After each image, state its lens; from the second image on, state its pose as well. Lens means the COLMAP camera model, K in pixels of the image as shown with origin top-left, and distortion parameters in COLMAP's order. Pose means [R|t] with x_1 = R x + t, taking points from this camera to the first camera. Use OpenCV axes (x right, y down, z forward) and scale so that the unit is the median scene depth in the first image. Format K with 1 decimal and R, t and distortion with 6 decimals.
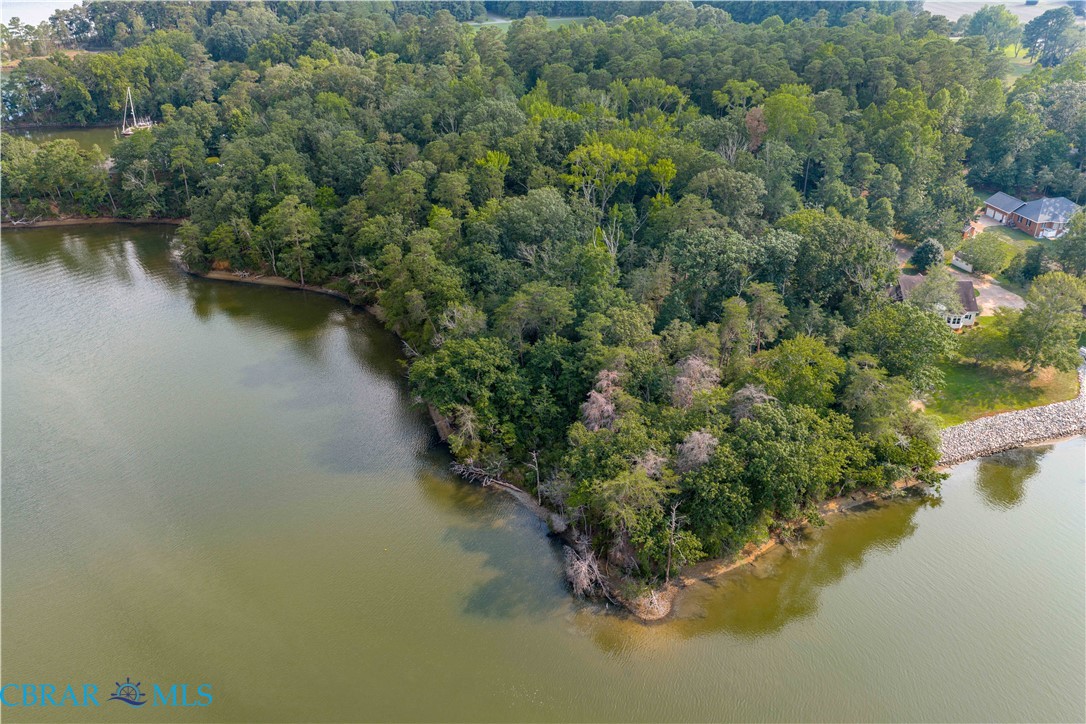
lens RADIAL K [[880.7, 0, 543.0], [0, 880.7, 362.0], [0, 0, 1]] dist [-0.003309, 0.014599]
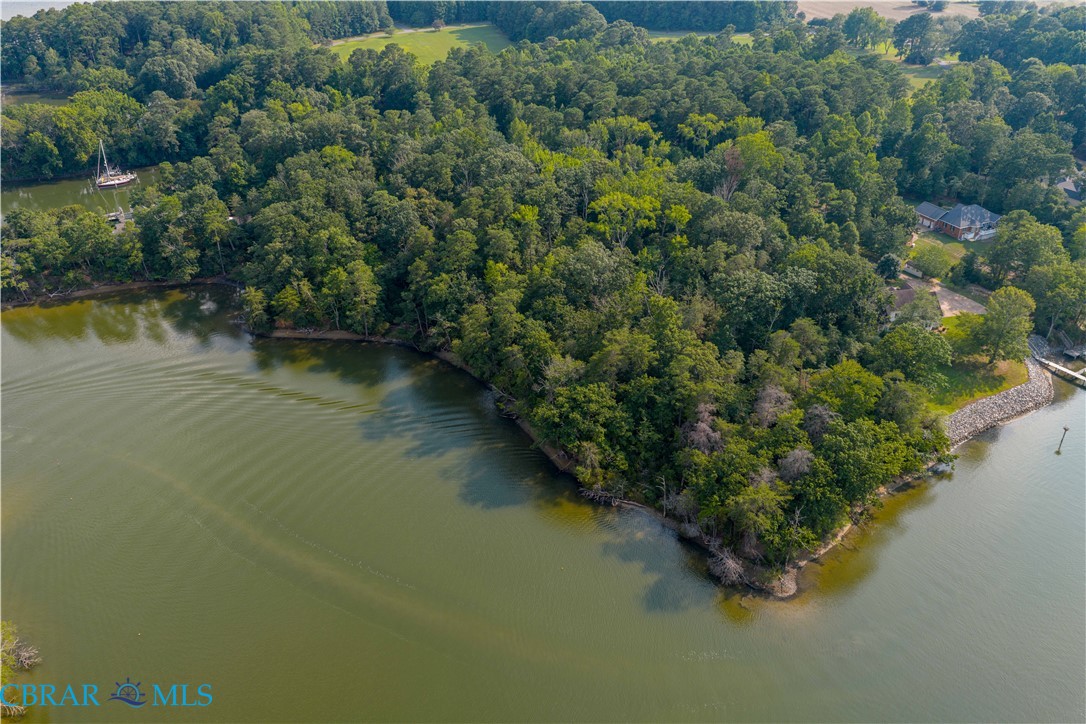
lens RADIAL K [[874.7, 0, 543.0], [0, 874.7, 362.0], [0, 0, 1]] dist [0.012584, -0.014215]
pose [[0.984362, -0.097735, 0.146559, -0.229563], [0.092449, 0.994811, 0.042473, -0.086107], [-0.149949, -0.028259, 0.988290, -0.138142]]
